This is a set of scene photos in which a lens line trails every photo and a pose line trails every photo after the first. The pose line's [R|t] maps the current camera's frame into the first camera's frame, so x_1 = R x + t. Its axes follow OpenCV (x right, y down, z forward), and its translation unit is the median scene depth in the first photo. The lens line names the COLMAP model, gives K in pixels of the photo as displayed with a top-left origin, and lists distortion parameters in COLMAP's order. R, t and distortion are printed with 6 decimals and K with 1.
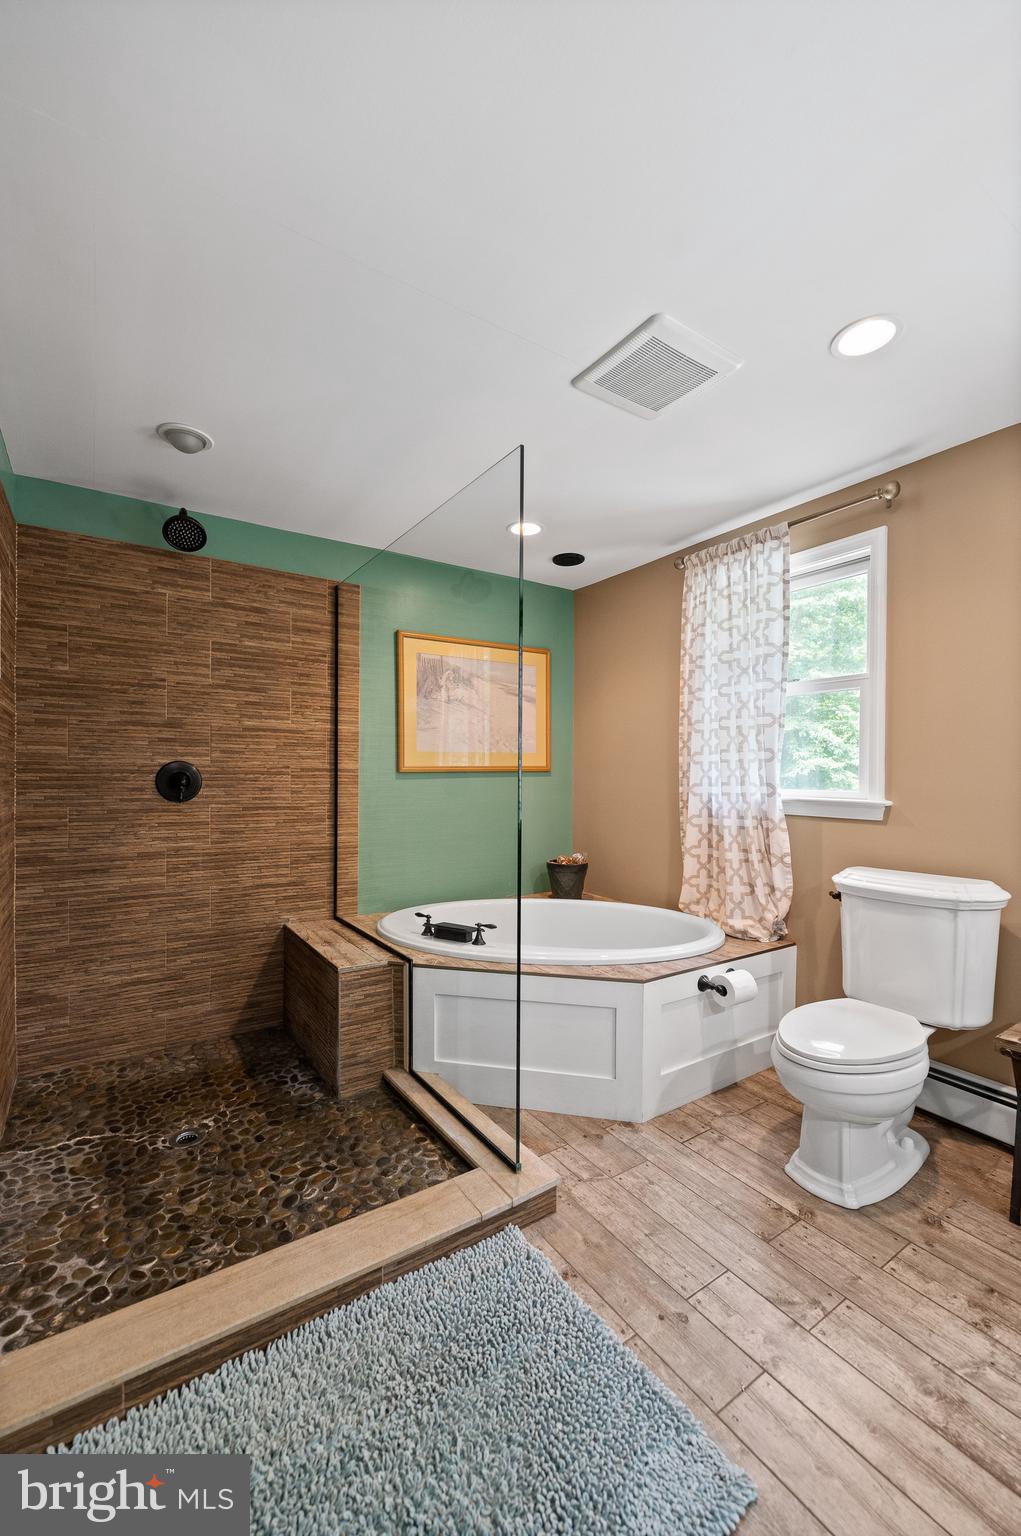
lens RADIAL K [[625.0, 0, 503.2], [0, 625.0, 782.1], [0, 0, 1]] dist [0.000249, -0.000049]
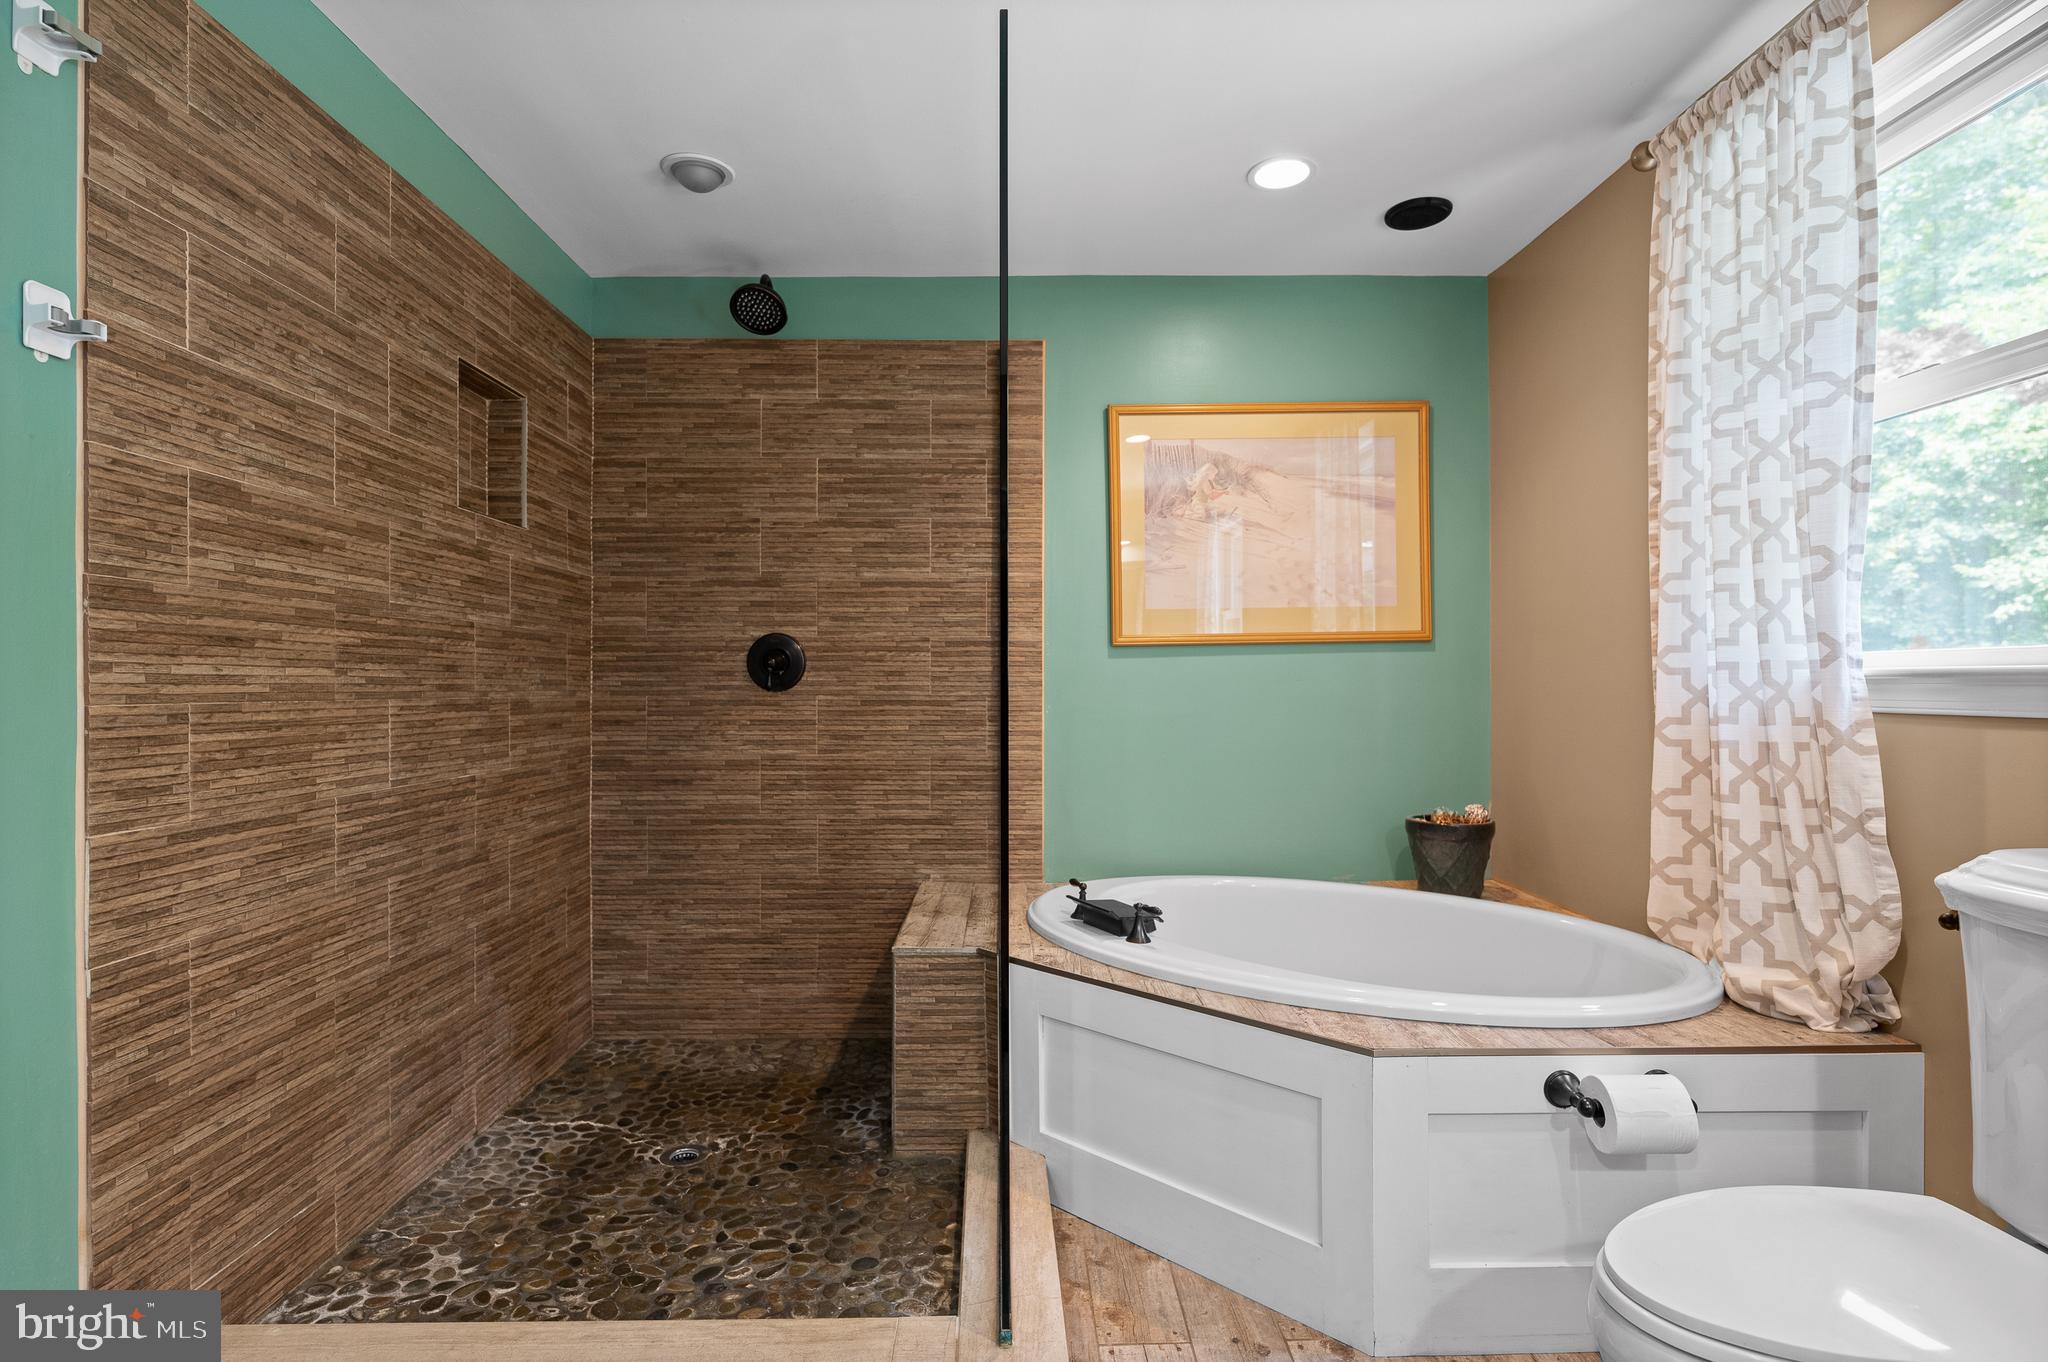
lens RADIAL K [[1037.3, 0, 1017.5], [0, 1037.3, 685.1], [0, 0, 1]] dist [0.002453, -0.000402]
pose [[0.845104, -0.009888, -0.534510, 0.346809], [0.001694, 0.999873, -0.015819, 0.045204], [0.534599, 0.012463, 0.845014, 0.160207]]
